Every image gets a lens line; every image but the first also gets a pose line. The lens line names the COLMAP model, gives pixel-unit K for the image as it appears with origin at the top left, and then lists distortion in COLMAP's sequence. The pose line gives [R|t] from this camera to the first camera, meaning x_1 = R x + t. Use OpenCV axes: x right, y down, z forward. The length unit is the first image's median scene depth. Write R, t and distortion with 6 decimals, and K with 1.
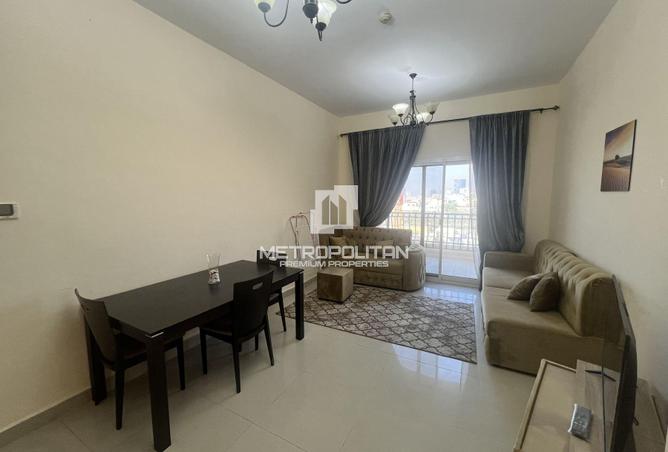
lens RADIAL K [[268.7, 0, 335.2], [0, 268.7, 221.3], [0, 0, 1]] dist [-0.000134, 0.000096]
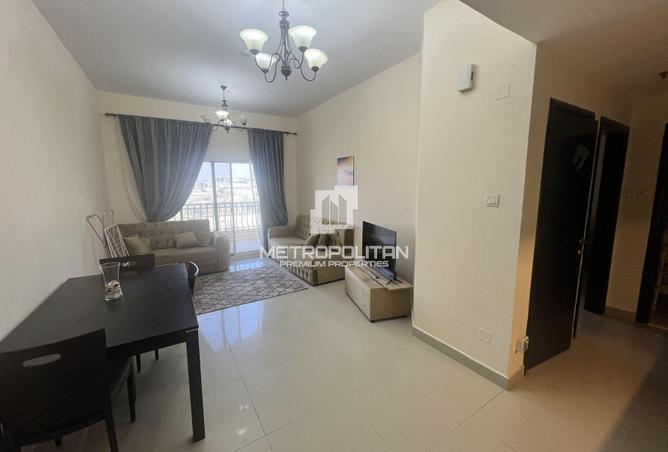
lens RADIAL K [[268.7, 0, 335.2], [0, 268.7, 221.3], [0, 0, 1]] dist [-0.000134, 0.000096]
pose [[0.486318, -0.114689, 0.866222, -0.492541], [0.083268, 0.992920, 0.084715, -0.011334], [-0.869805, 0.030930, 0.492425, 0.004025]]
